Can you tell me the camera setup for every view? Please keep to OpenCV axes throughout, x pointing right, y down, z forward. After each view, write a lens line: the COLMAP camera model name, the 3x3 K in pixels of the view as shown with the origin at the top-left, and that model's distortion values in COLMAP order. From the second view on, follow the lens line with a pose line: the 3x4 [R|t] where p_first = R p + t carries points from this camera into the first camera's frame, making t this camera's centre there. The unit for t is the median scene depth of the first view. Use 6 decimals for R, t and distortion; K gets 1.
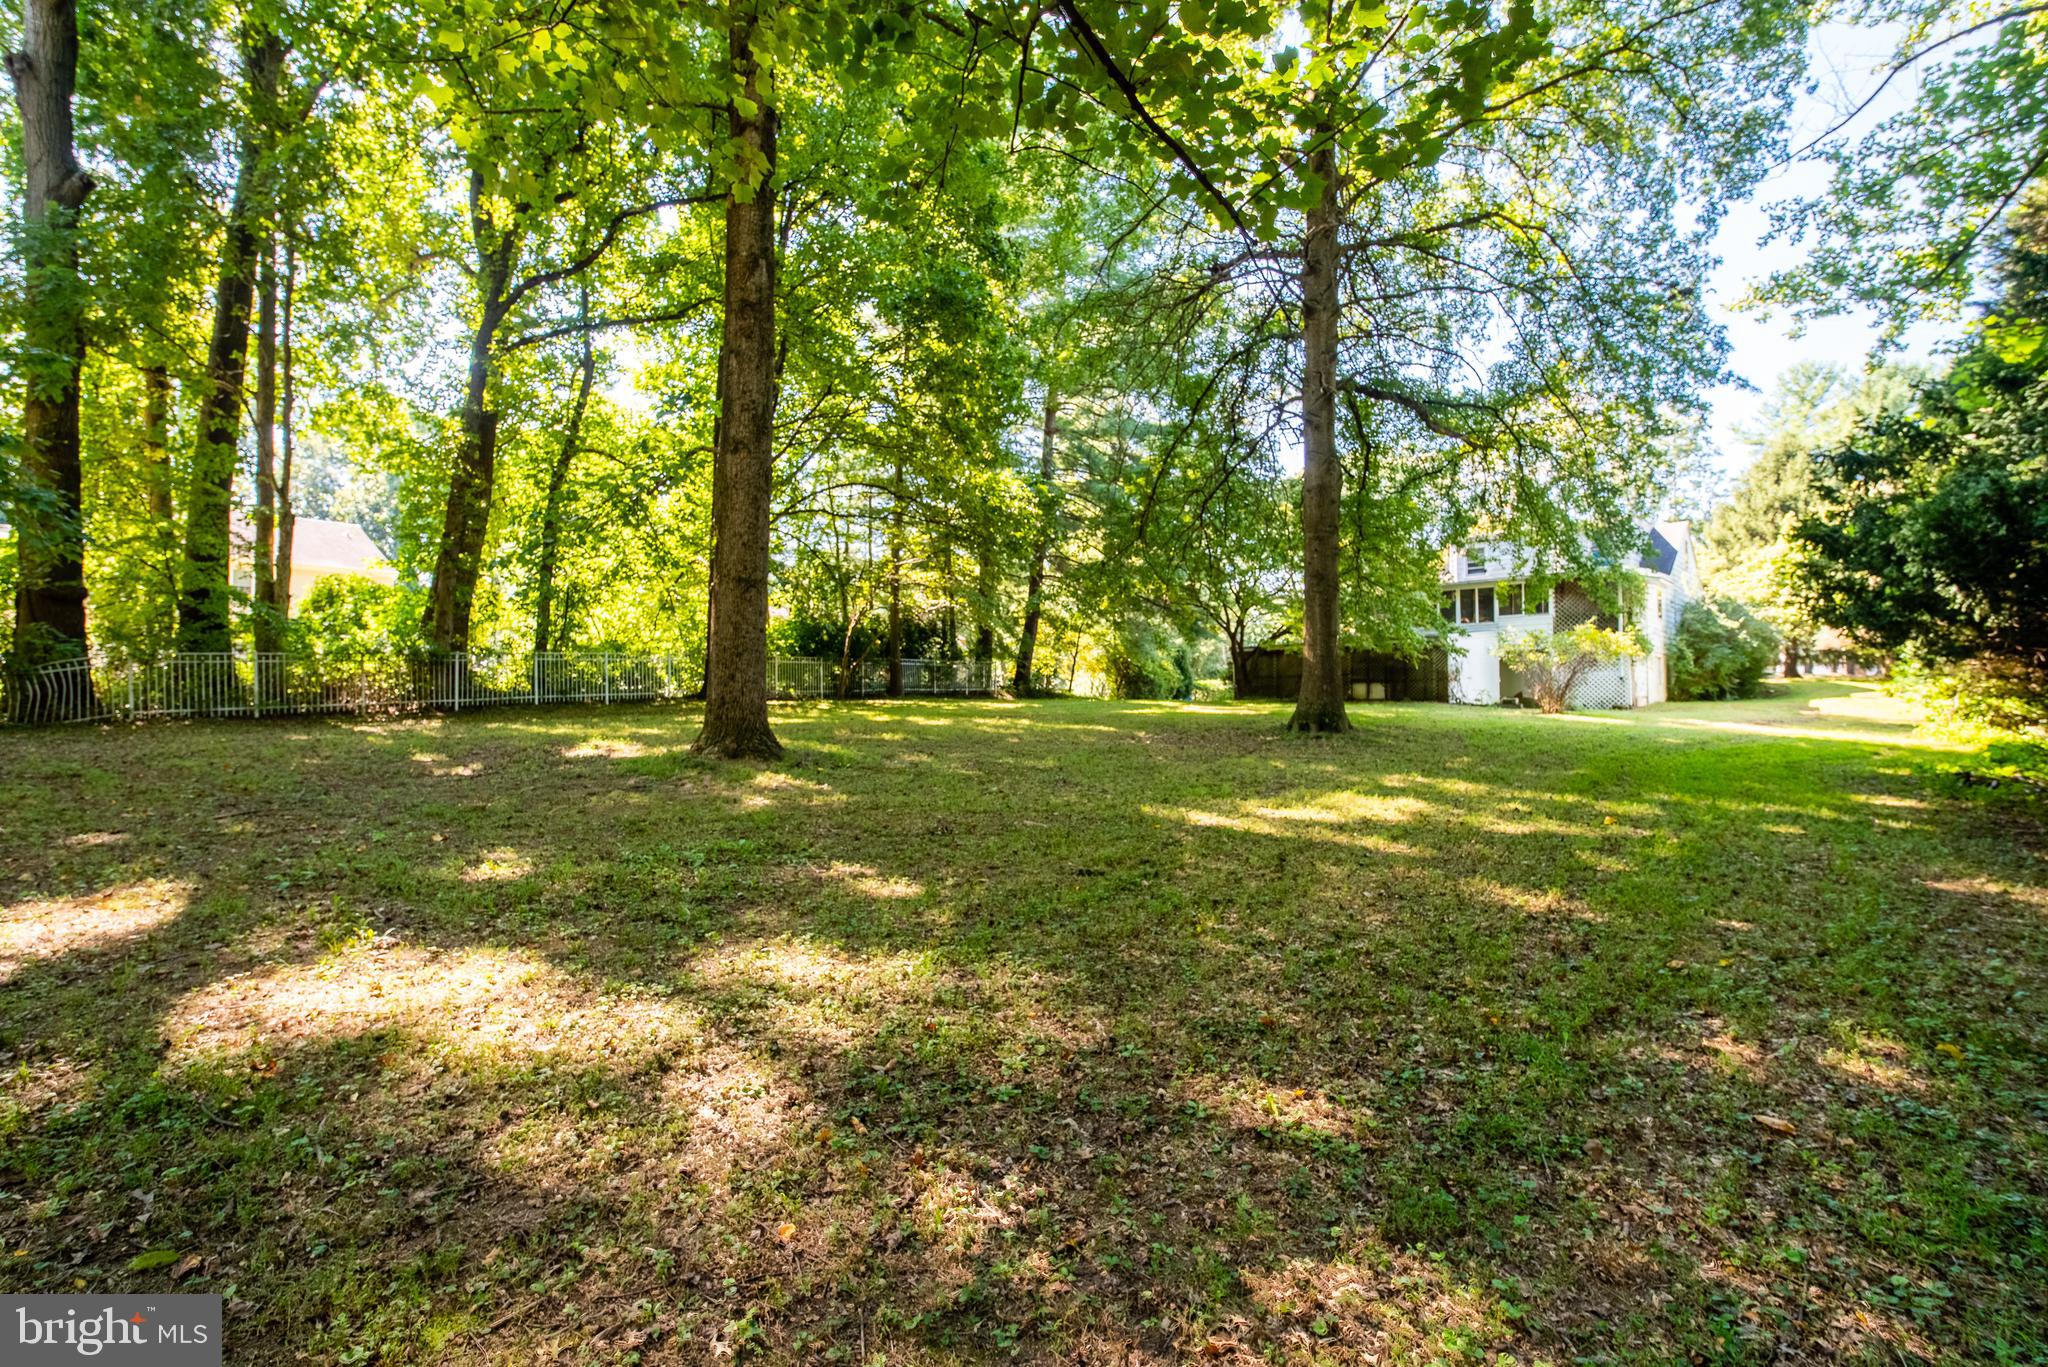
lens RADIAL K [[984.1, 0, 1018.2], [0, 984.1, 687.7], [0, 0, 1]] dist [0.002083, 0.000254]
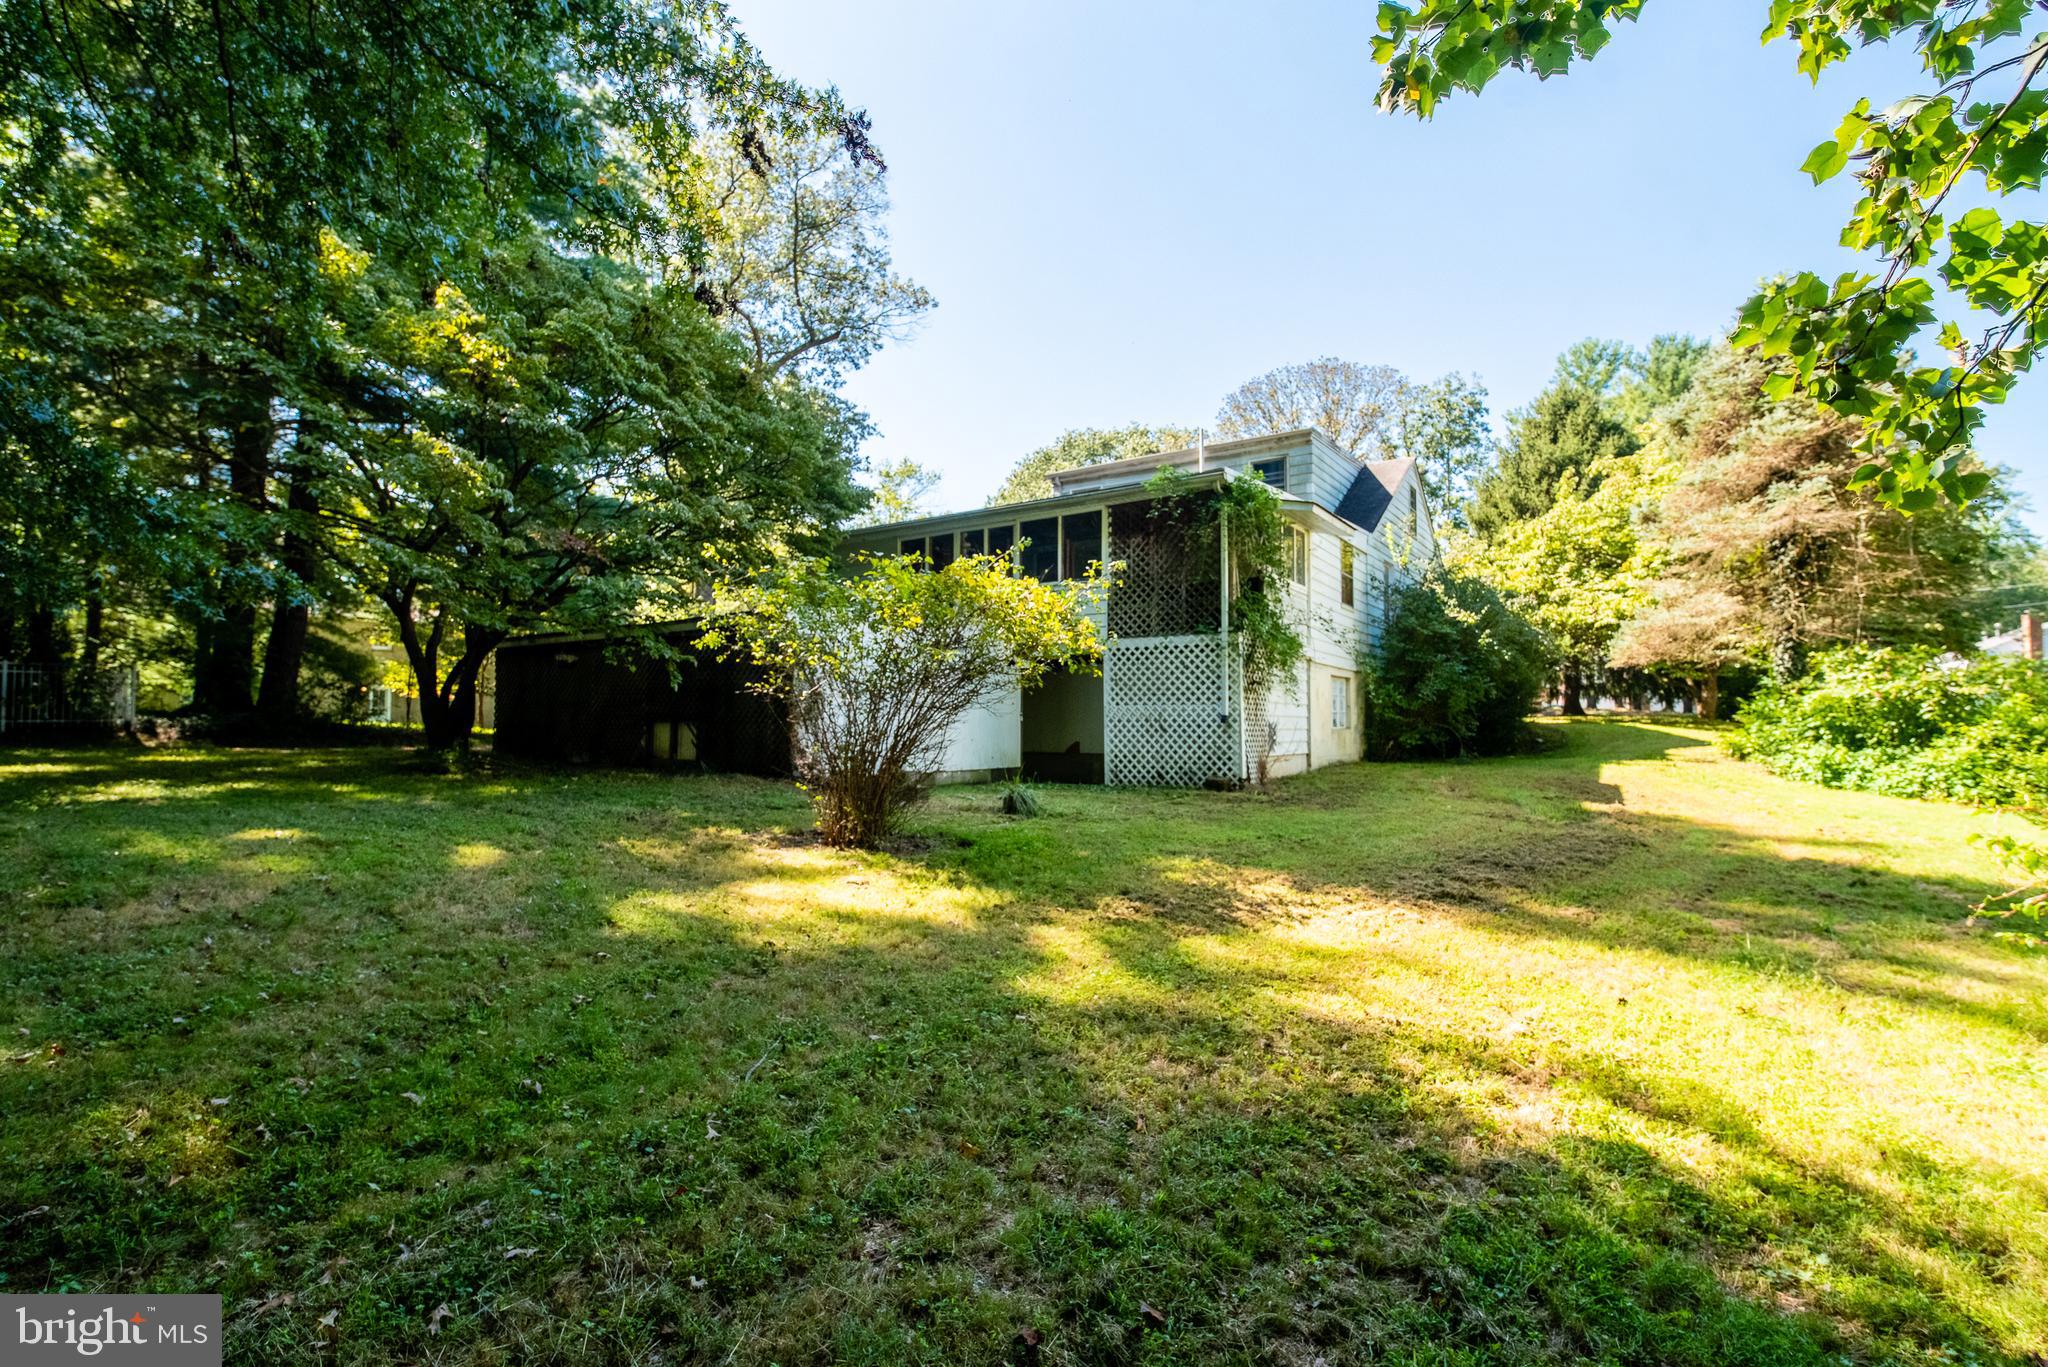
lens RADIAL K [[984.1, 0, 1029.0], [0, 984.1, 685.5], [0, 0, 1]] dist [0.002083, 0.000254]
pose [[0.987308, 0.017324, 0.157870, 0.319947], [-0.013452, 0.999583, -0.025562, -0.008950], [-0.158247, 0.023114, 0.987129, 0.403833]]
